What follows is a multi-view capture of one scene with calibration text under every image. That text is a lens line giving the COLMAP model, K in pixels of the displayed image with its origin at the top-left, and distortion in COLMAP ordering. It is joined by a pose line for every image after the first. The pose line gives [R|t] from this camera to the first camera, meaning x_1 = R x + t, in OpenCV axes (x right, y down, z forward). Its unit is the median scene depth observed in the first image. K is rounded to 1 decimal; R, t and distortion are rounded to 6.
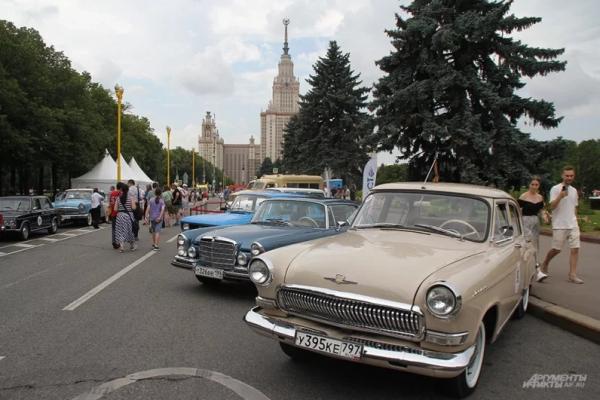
lens RADIAL K [[494.7, 0, 300.0], [0, 494.7, 200.0], [0, 0, 1]] dist [-0.180131, 0.139472]
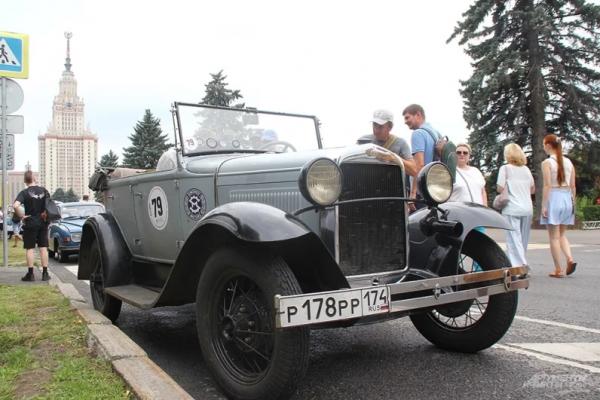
lens RADIAL K [[523.6, 0, 300.0], [0, 523.6, 200.0], [0, 0, 1]] dist [-0.049910, 0.000188]
pose [[0.922609, -0.015544, 0.385424, -0.149589], [0.037665, 0.998043, -0.049911, 0.032833], [-0.383894, 0.060565, 0.921389, -0.730621]]
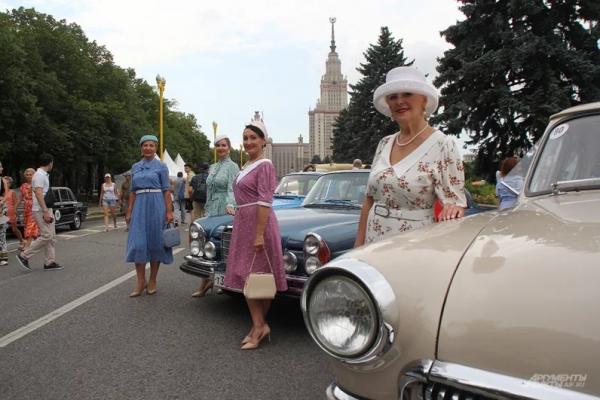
lens RADIAL K [[494.7, 0, 300.0], [0, 494.7, 200.0], [0, 0, 1]] dist [-0.180131, 0.139472]
pose [[0.995037, -0.009154, -0.099088, -0.007652], [0.009405, 0.999954, 0.002062, 0.007619], [0.099065, -0.002984, 0.995077, 0.069834]]
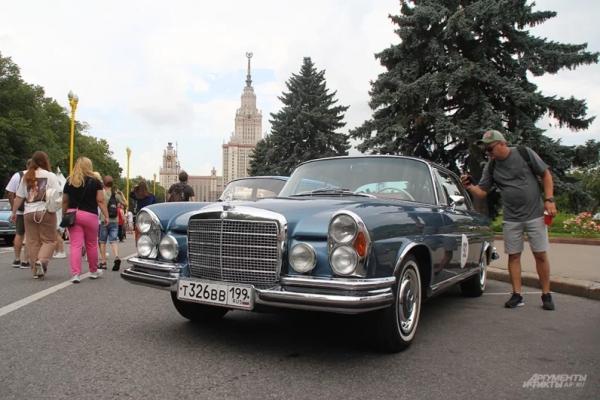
lens RADIAL K [[494.7, 0, 300.0], [0, 494.7, 200.0], [0, 0, 1]] dist [-0.180131, 0.139472]
pose [[0.996960, 0.003972, 0.077814, -0.025628], [0.001171, 0.997823, -0.065941, 0.017100], [-0.077907, 0.065832, 0.994785, 0.102900]]
